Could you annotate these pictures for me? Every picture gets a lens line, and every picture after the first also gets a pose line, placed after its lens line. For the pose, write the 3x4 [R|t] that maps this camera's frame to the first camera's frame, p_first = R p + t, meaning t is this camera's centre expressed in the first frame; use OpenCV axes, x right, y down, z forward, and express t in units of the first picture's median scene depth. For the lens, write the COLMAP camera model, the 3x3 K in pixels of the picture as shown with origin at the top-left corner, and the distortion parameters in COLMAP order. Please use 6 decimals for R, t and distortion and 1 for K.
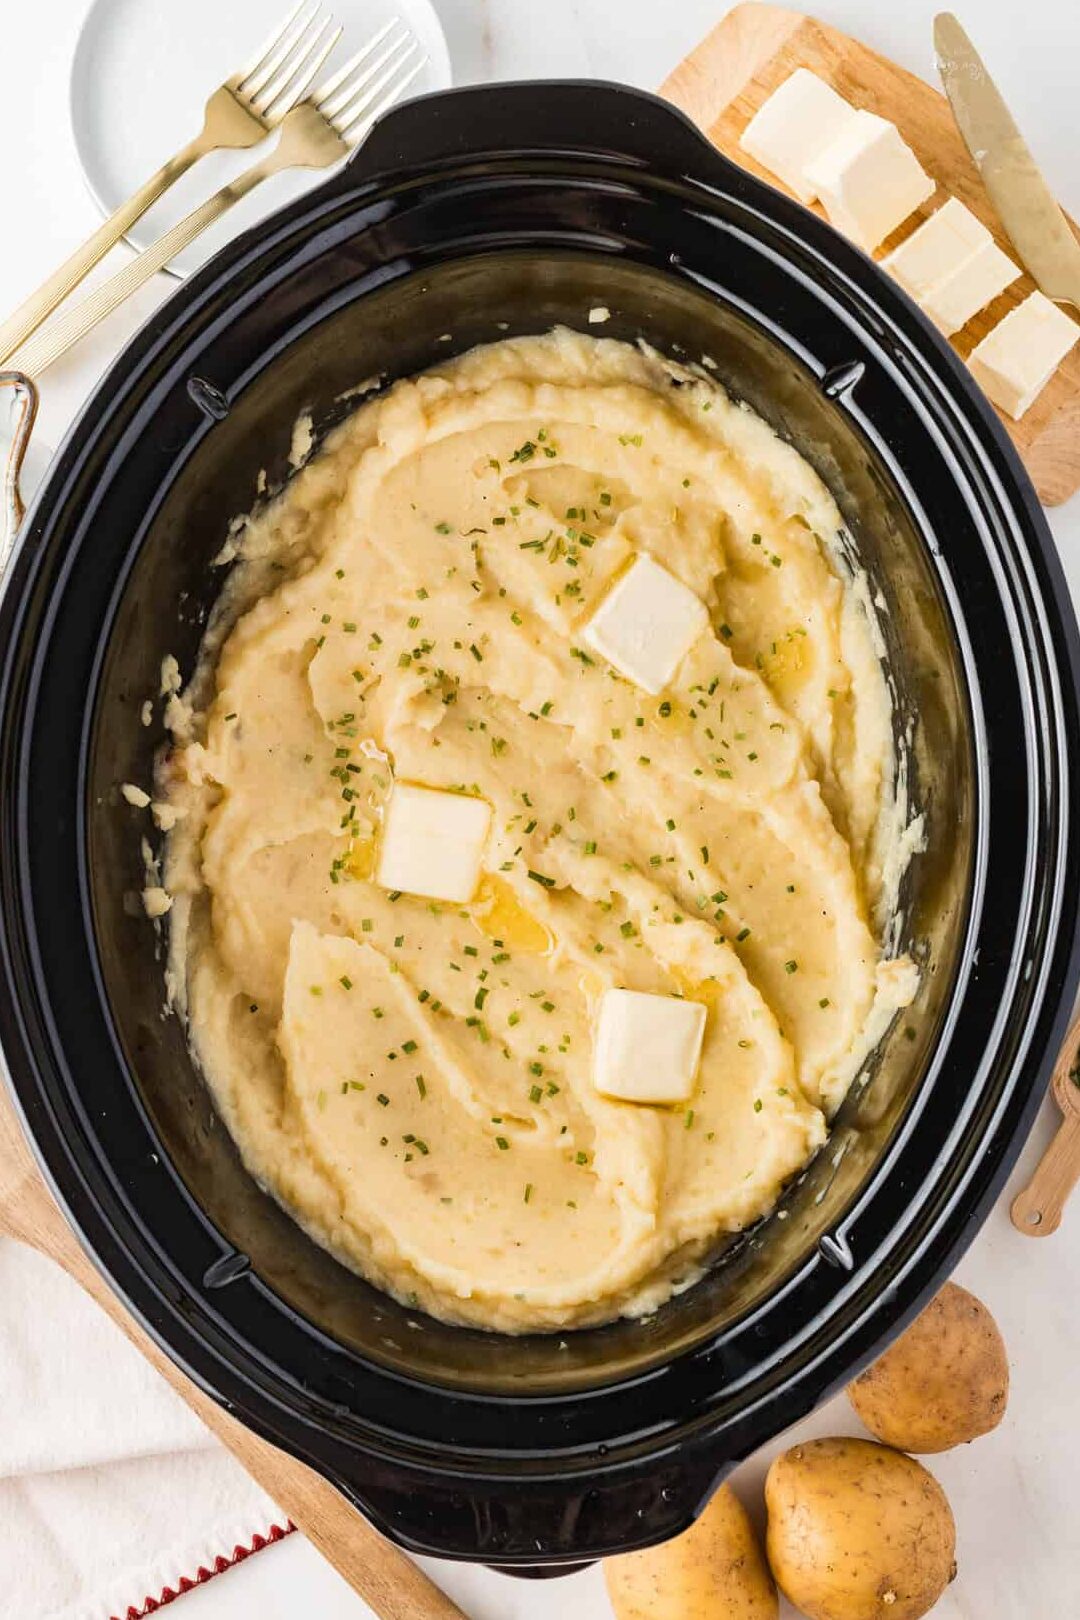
lens RADIAL K [[2581.6, 0, 543.9], [0, 2581.6, 839.1], [0, 0, 1]] dist [0.052738, 0.038301]
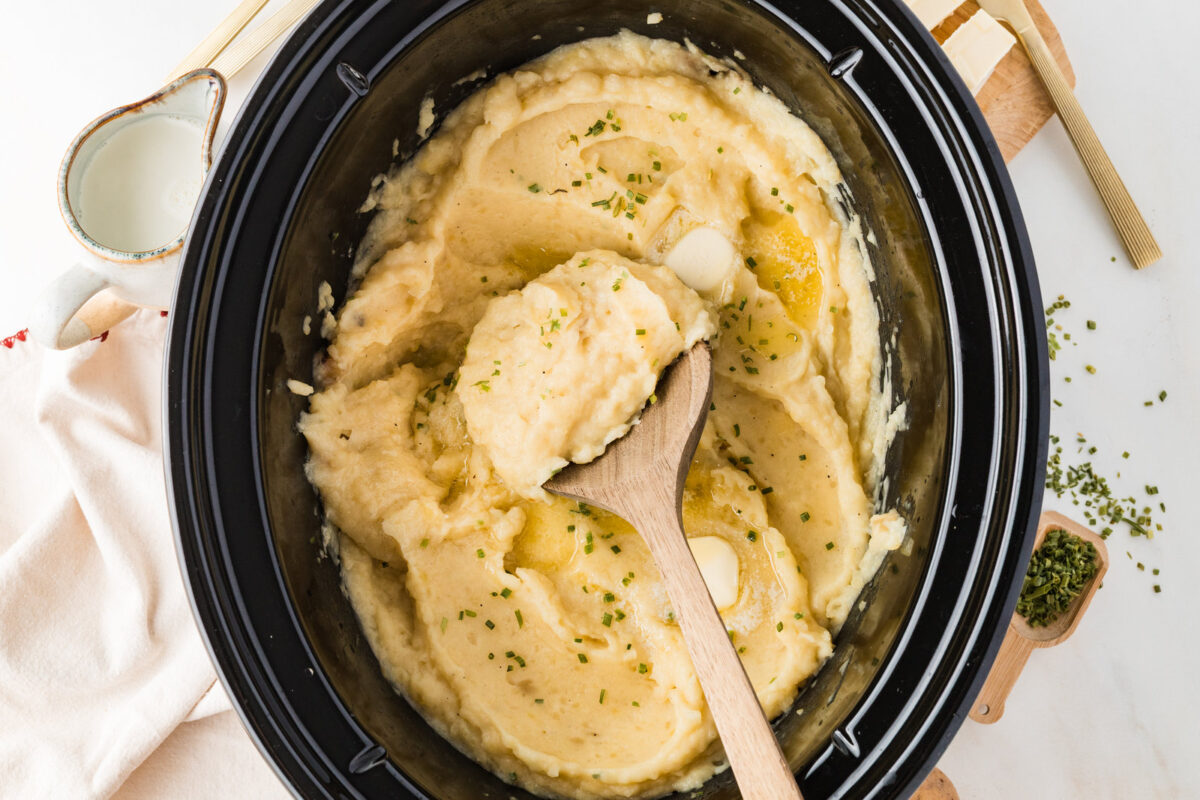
lens RADIAL K [[1783.5, 0, 600.0], [0, 1783.5, 400.0], [0, 0, 1]] dist [0.046311, 0.012629]
pose [[0.999993, -0.003702, -0.000518, -0.006772], [0.003691, 0.999808, -0.019254, 0.006905], [0.000589, 0.019252, 0.999814, 0.111572]]
